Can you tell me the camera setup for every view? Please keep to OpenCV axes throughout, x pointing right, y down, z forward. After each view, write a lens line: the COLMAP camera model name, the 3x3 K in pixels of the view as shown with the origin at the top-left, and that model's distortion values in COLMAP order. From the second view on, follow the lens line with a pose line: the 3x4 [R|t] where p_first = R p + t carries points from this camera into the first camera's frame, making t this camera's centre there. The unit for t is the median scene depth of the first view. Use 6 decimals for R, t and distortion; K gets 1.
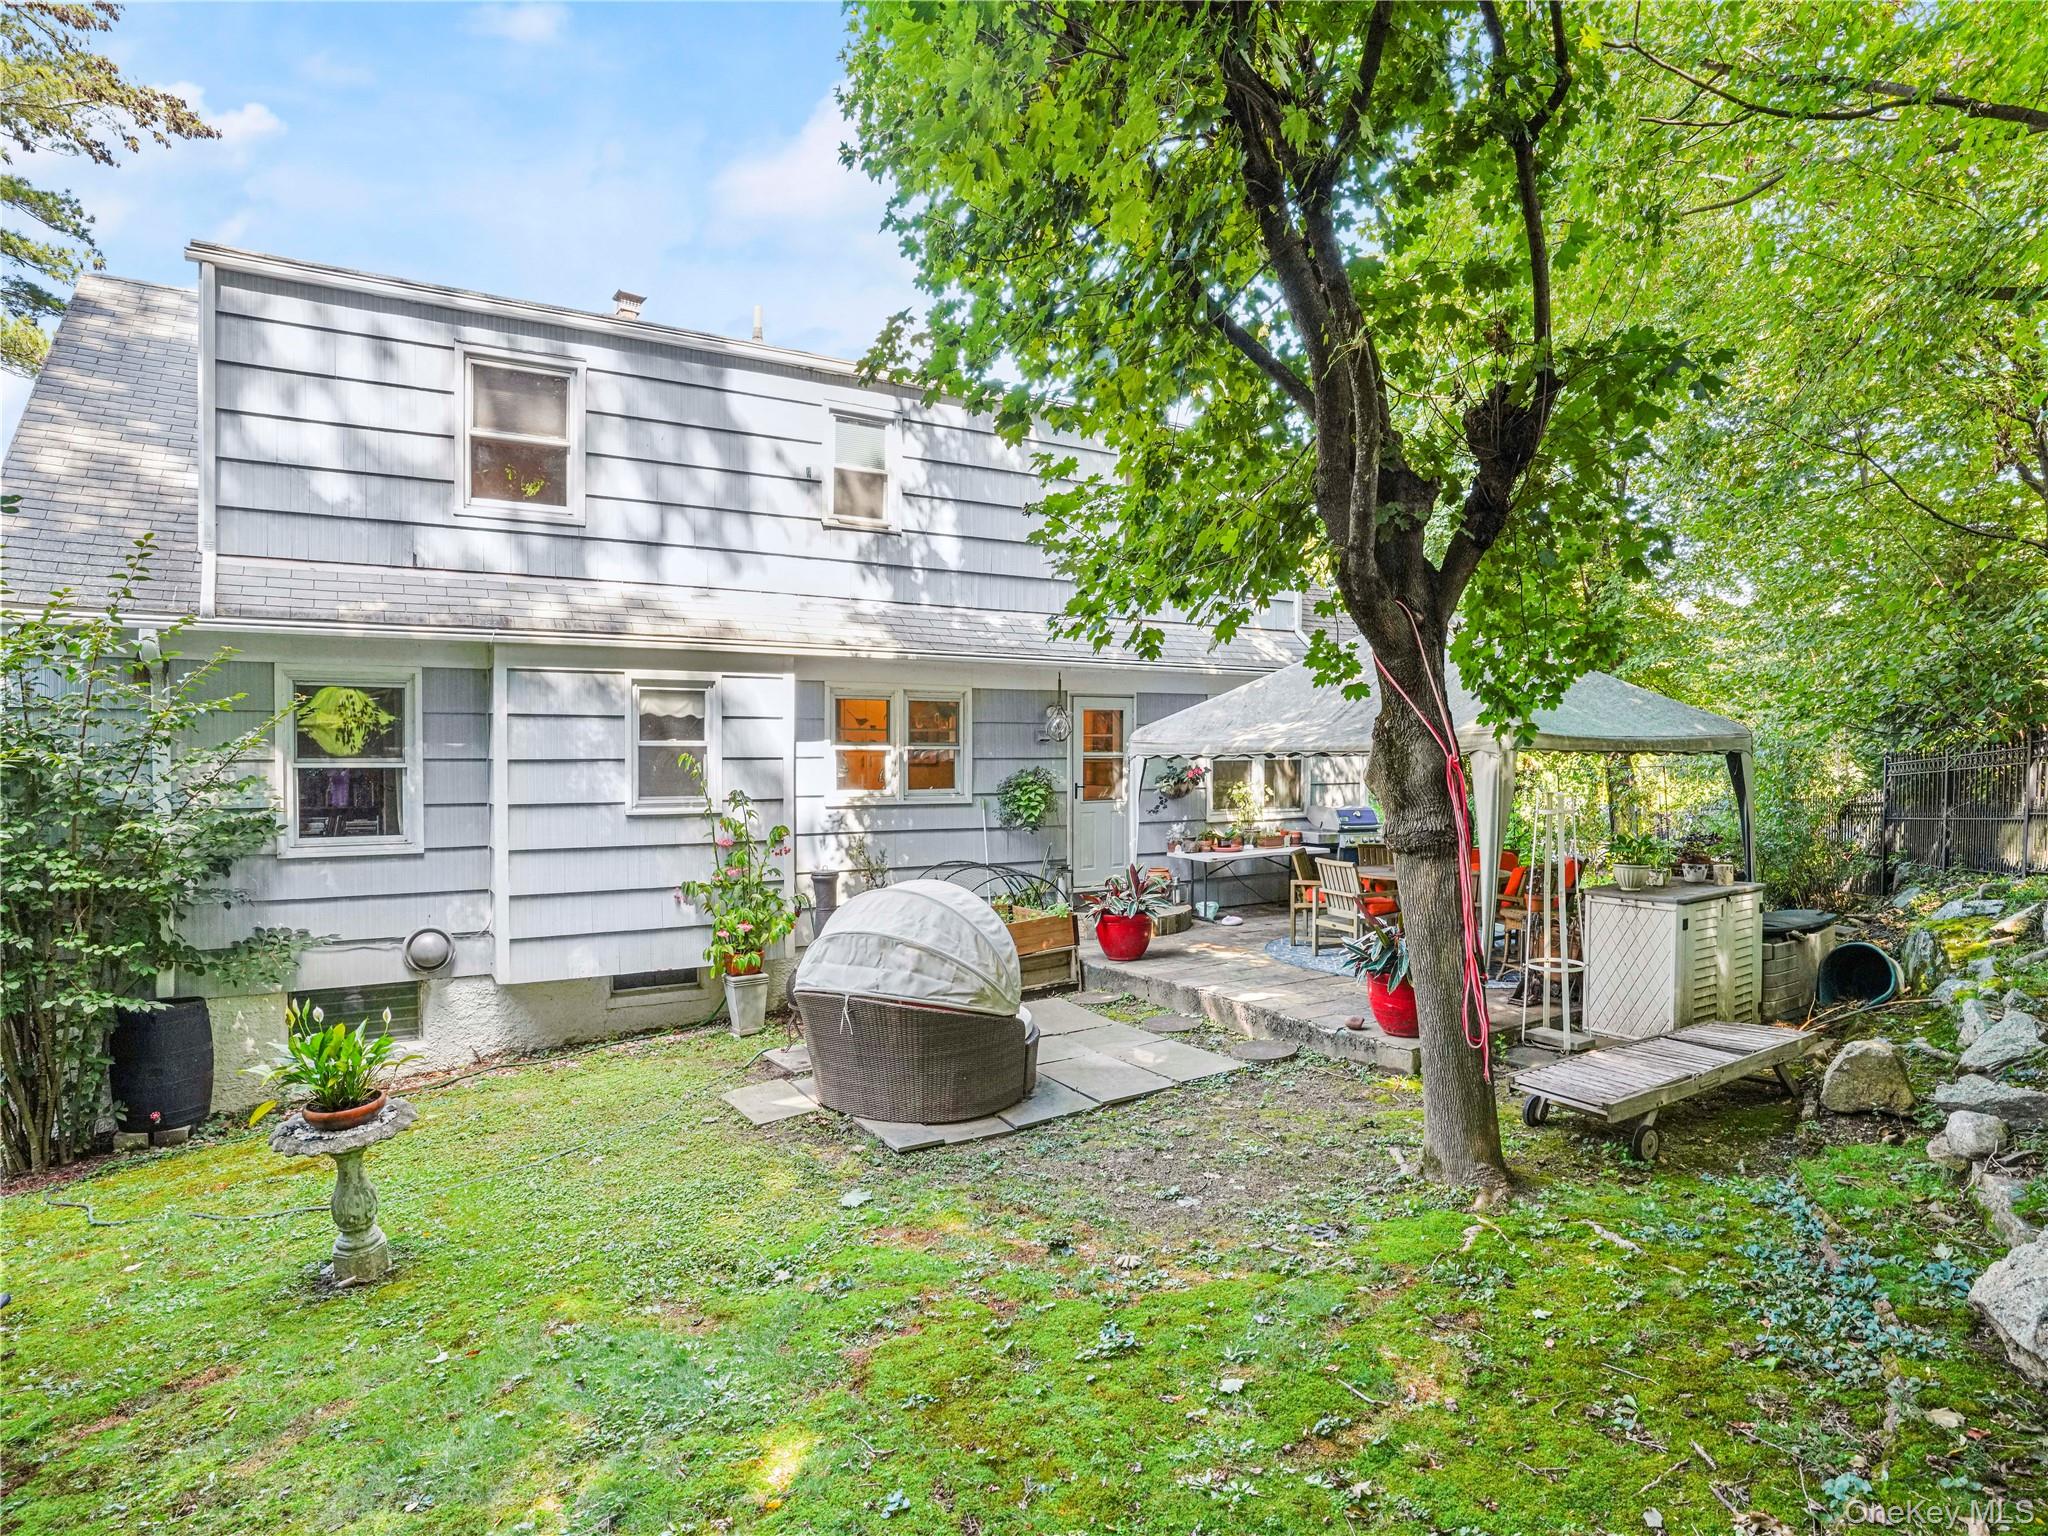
lens RADIAL K [[1156.4, 0, 1024.0], [0, 1156.4, 768.0], [0, 0, 1]] dist [-0.002943, 0.000662]
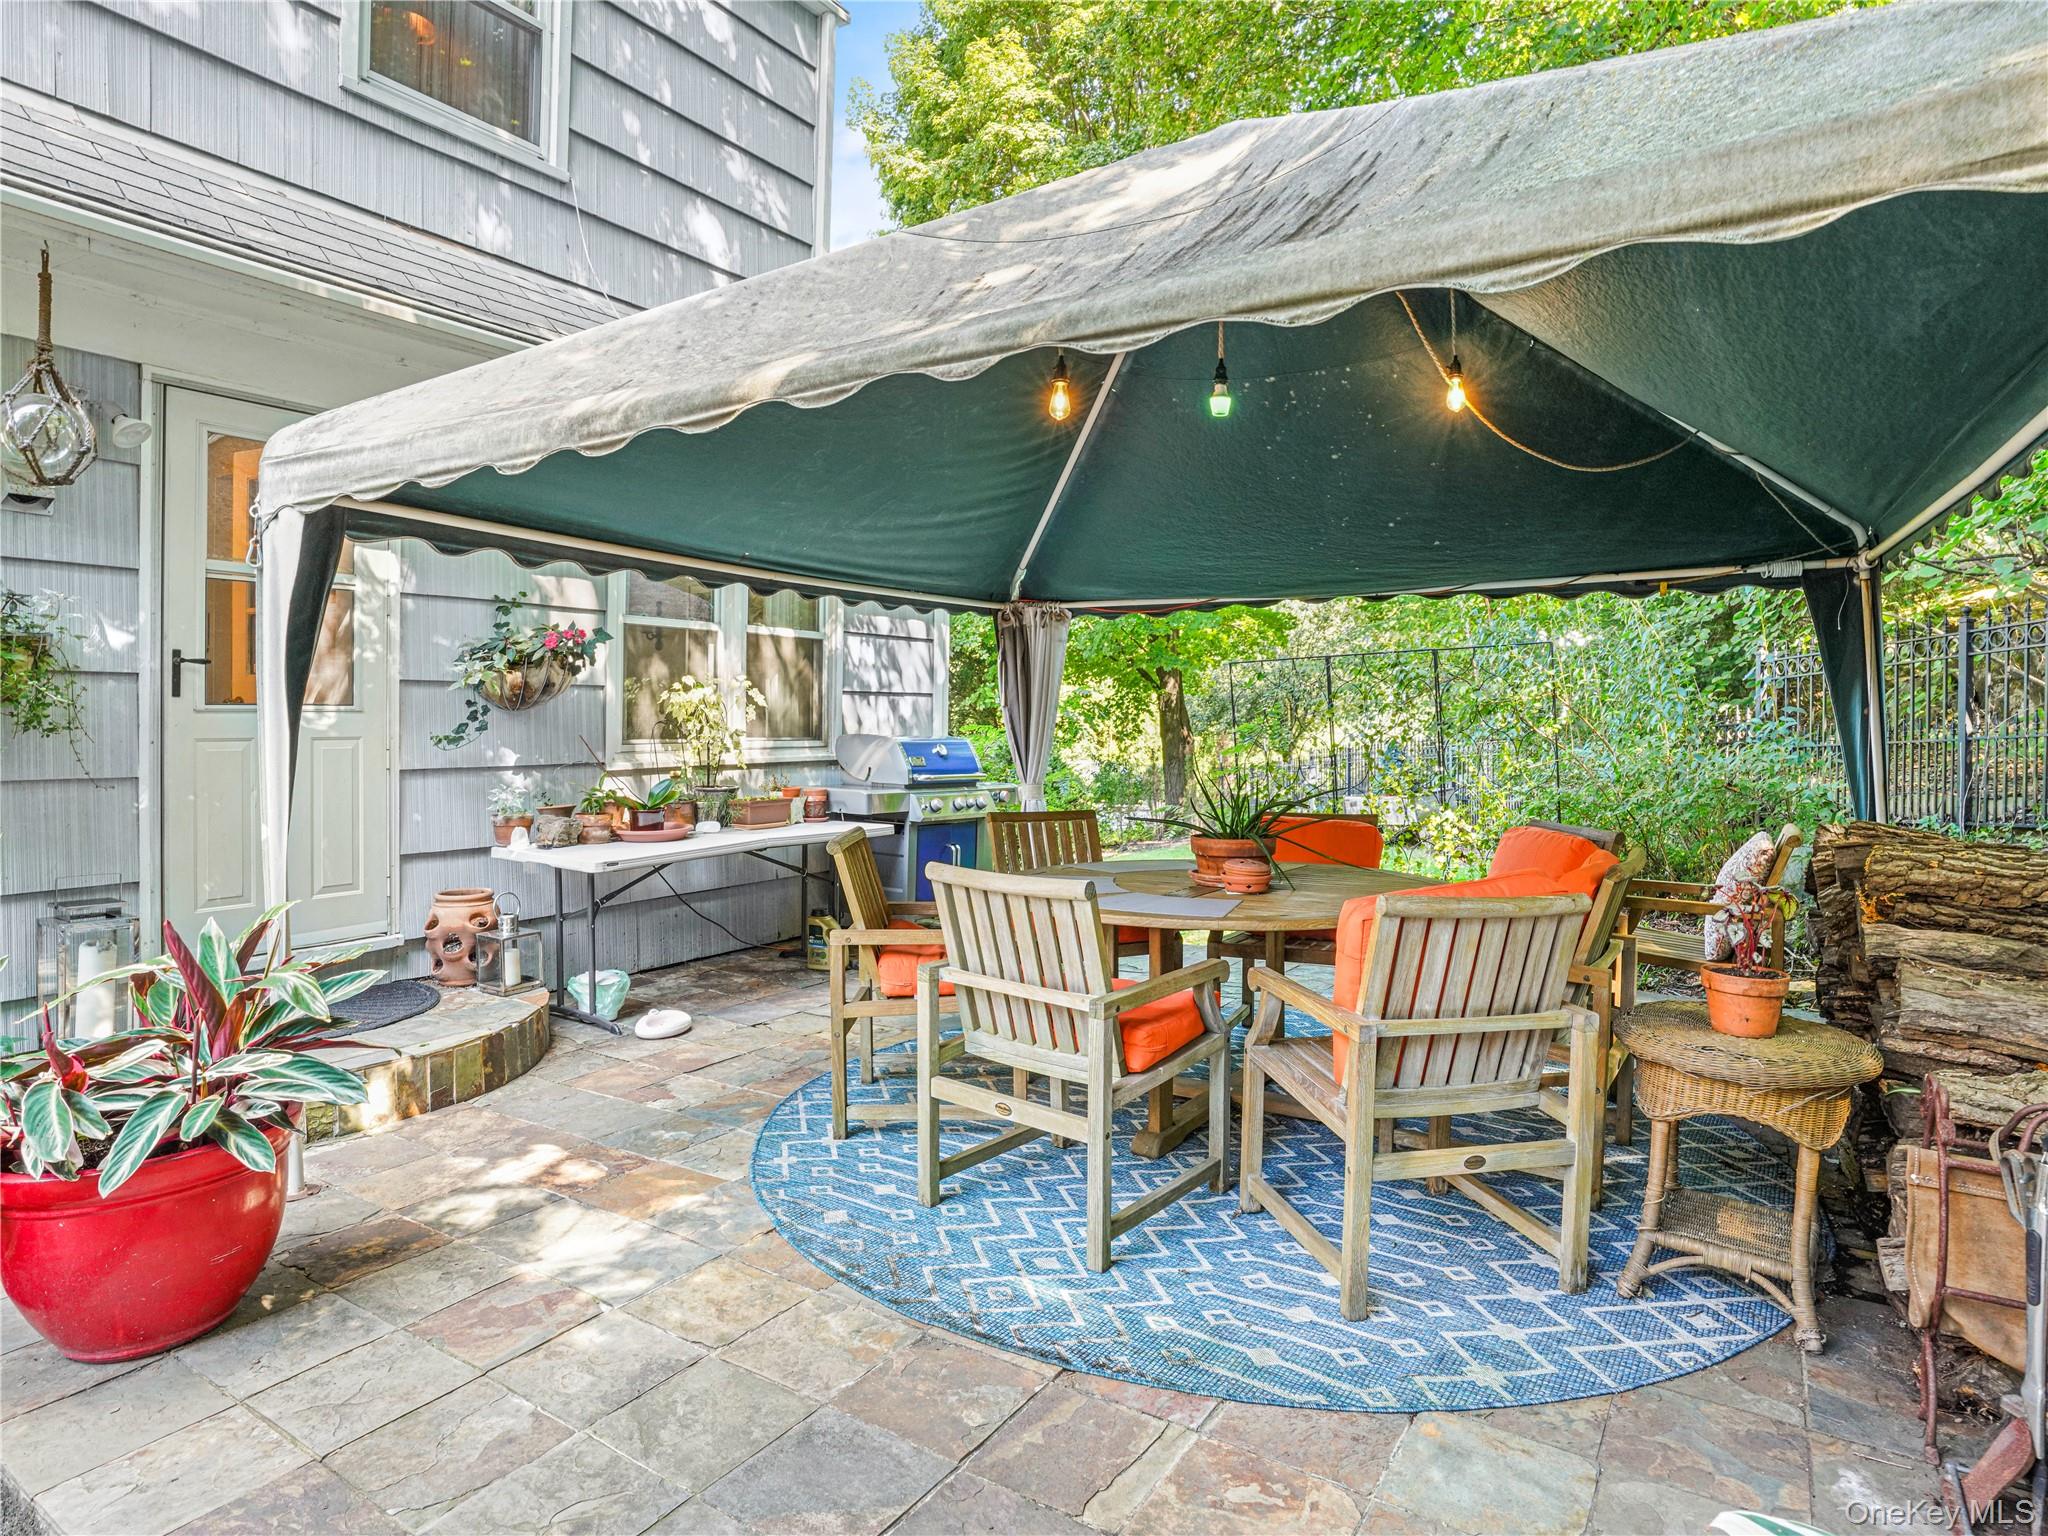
lens RADIAL K [[1156.4, 0, 1024.0], [0, 1156.4, 768.0], [0, 0, 1]] dist [-0.002943, 0.000662]
pose [[0.902543, -0.005829, 0.430560, 0.118508], [-0.007505, 0.999544, 0.029264, 0.034317], [-0.430534, -0.029644, 0.902087, 0.580875]]
